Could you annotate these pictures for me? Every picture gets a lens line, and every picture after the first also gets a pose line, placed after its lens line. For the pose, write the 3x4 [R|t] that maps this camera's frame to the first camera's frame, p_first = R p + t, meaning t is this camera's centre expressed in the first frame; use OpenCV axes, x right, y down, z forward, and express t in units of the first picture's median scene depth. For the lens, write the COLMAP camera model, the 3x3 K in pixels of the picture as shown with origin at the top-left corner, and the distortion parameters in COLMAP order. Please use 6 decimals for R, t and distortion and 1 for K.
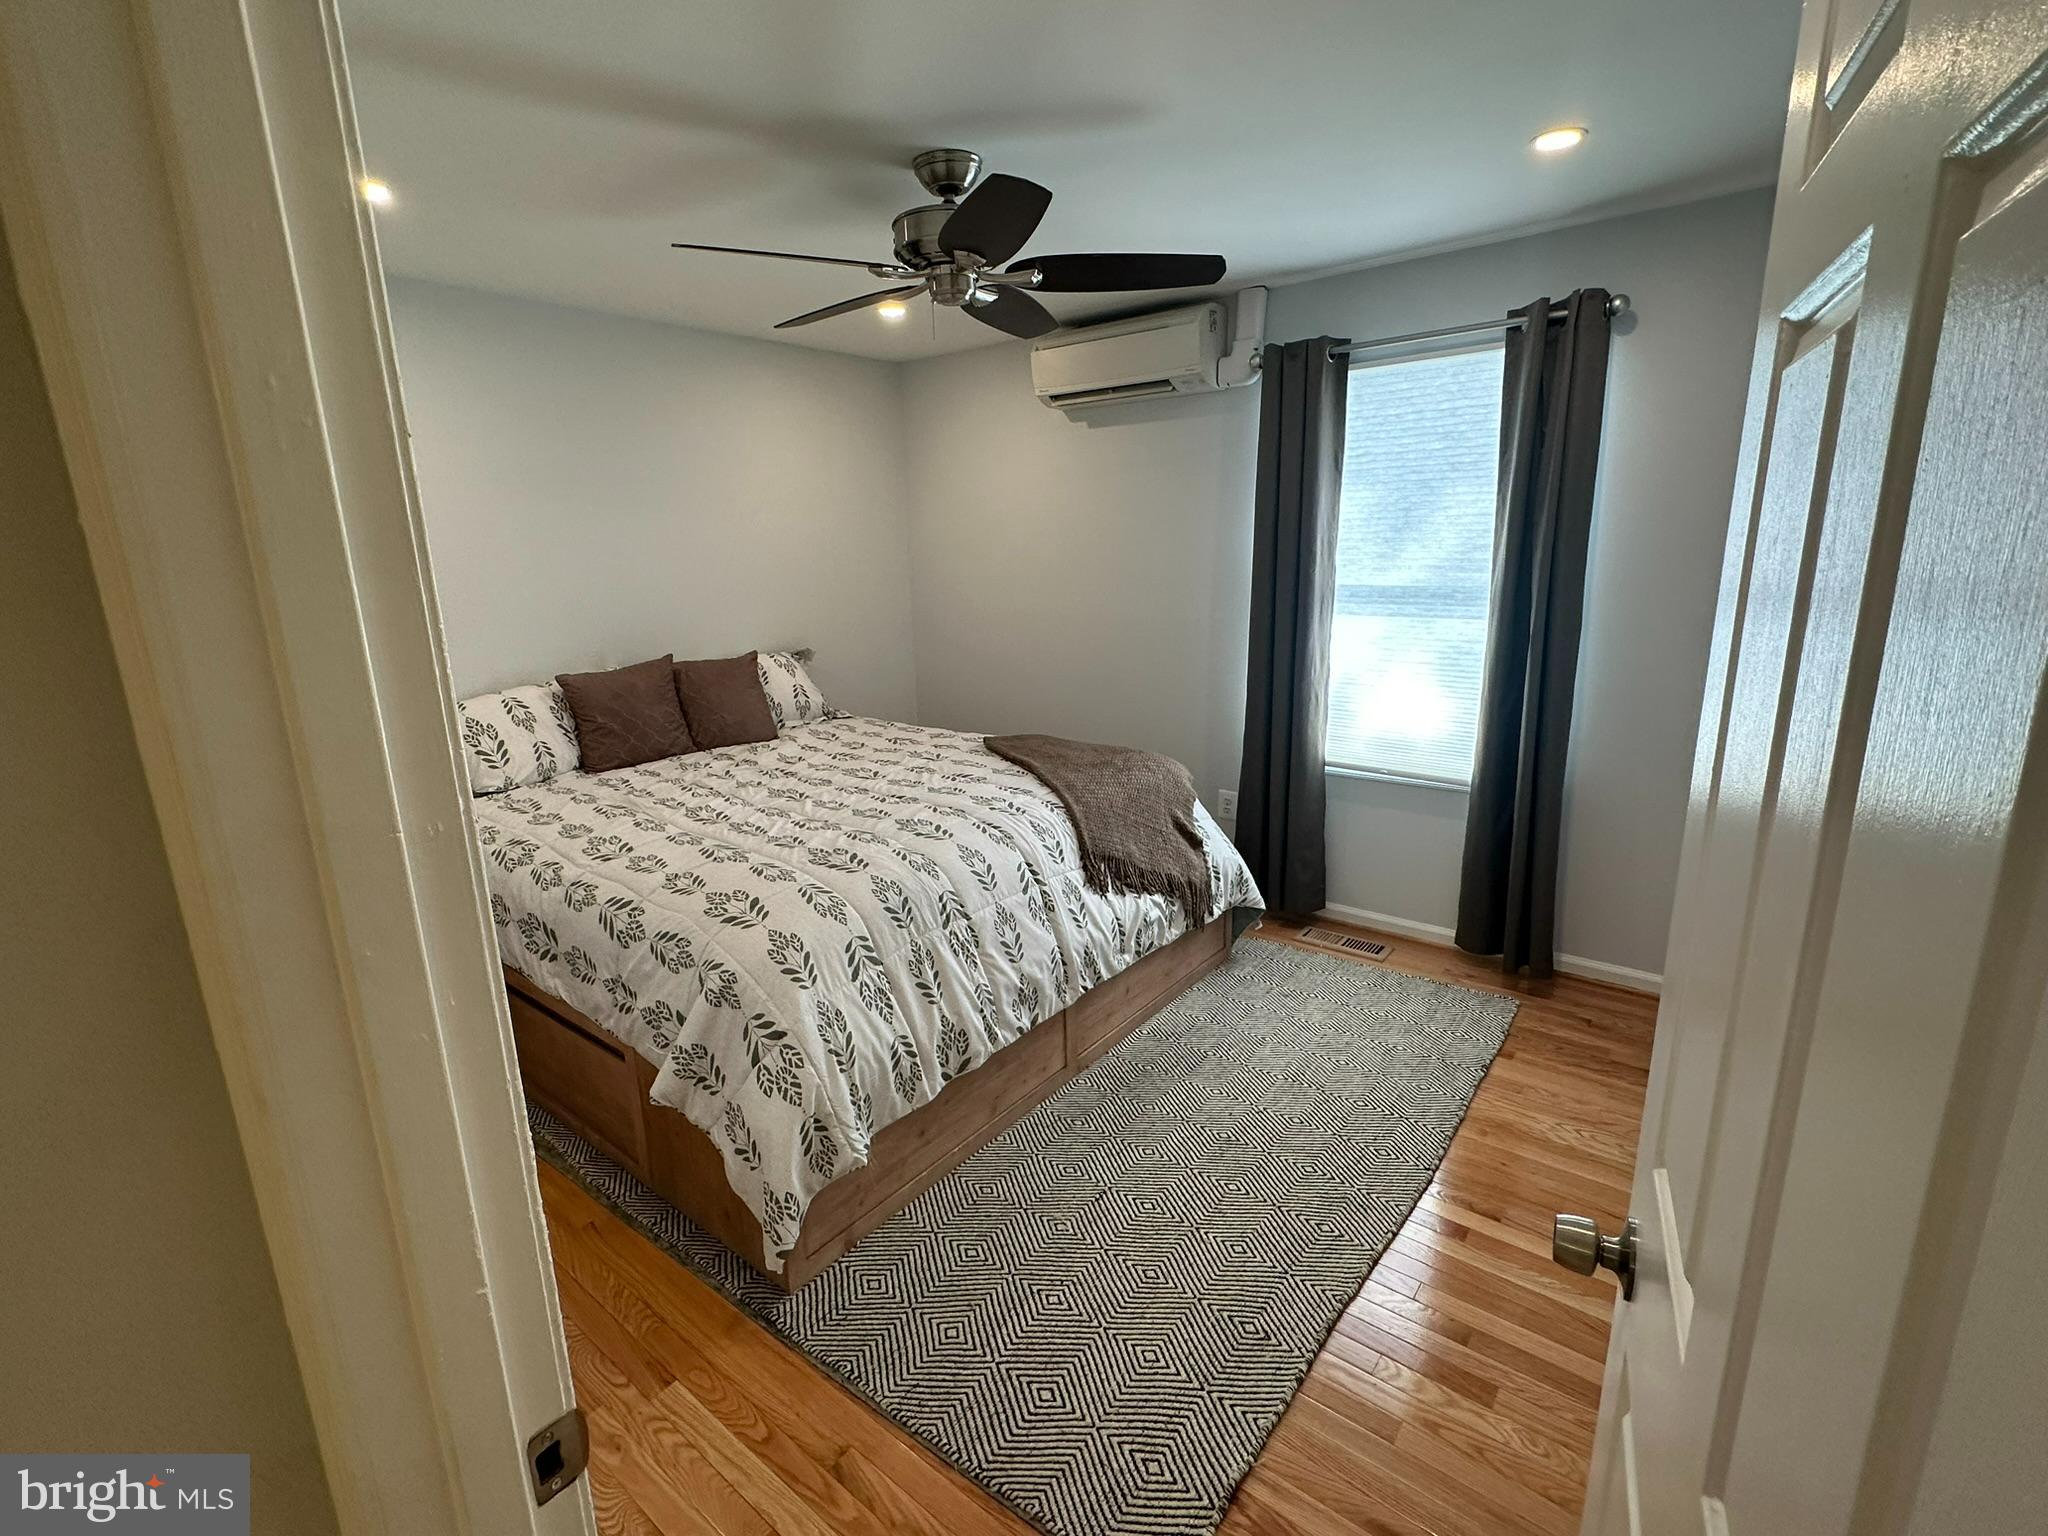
lens RADIAL K [[932.1, 0, 1024.0], [0, 932.1, 768.0], [0, 0, 1]] dist [0.001859, 0.000313]
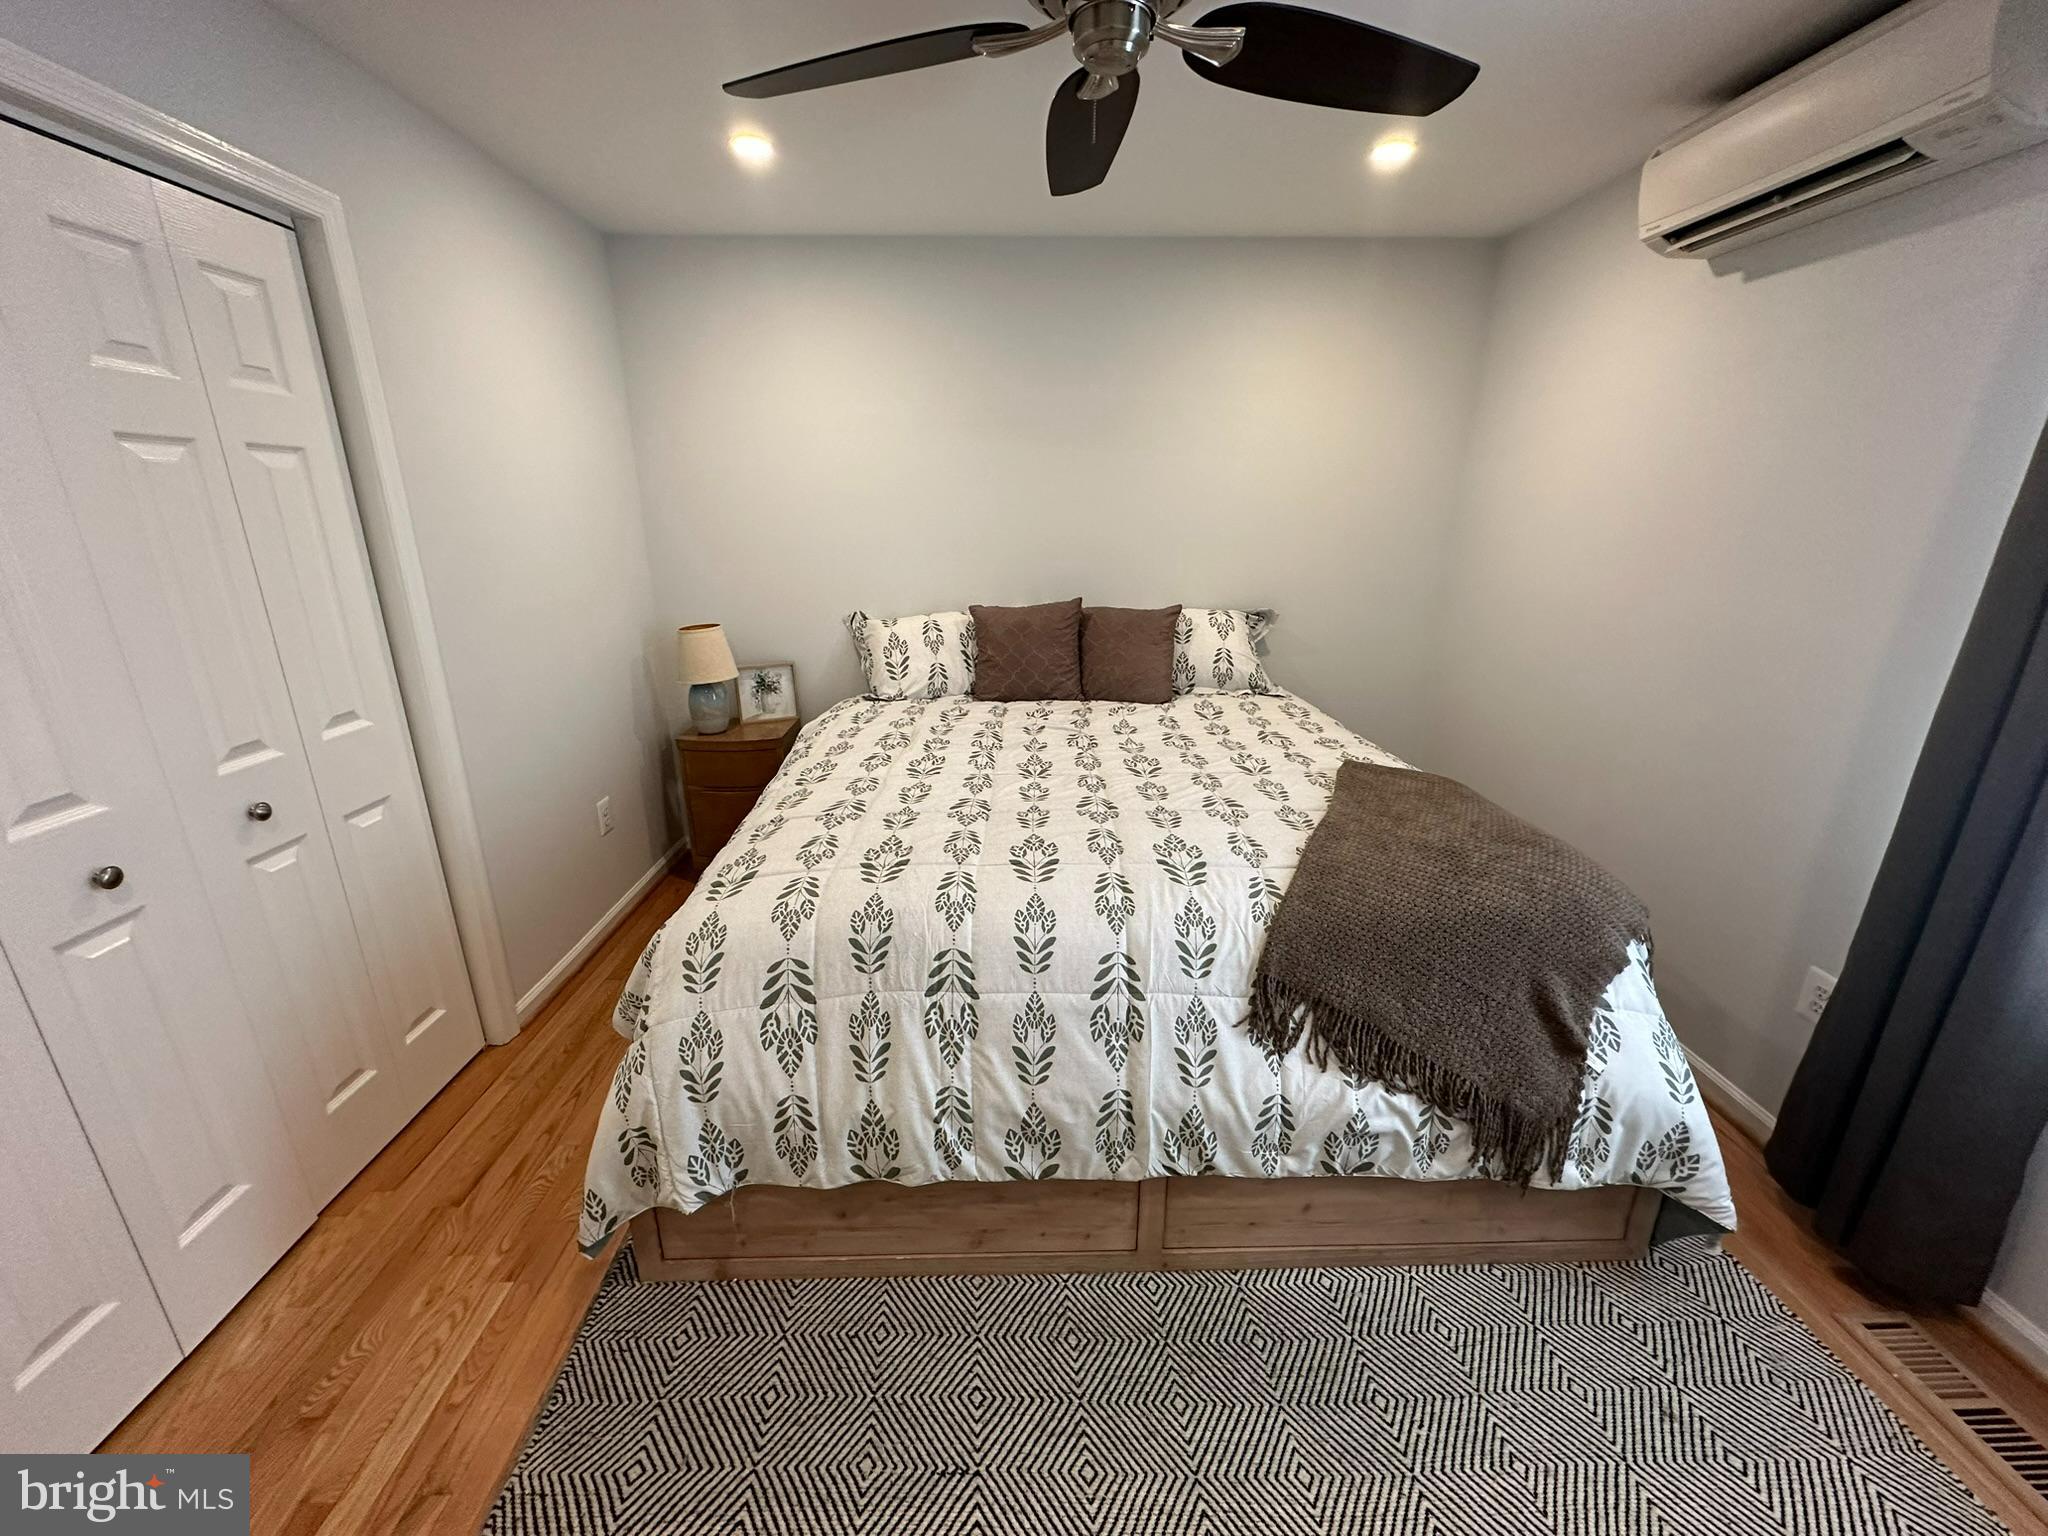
lens RADIAL K [[808.6, 0, 1024.0], [0, 808.6, 768.0], [0, 0, 1]] dist [-0.002300, 0.000046]
pose [[0.641417, 0.259264, -0.722057, 0.314563], [-0.195993, 0.965313, 0.172504, -0.107693], [0.741735, 0.030871, 0.669982, 0.497541]]
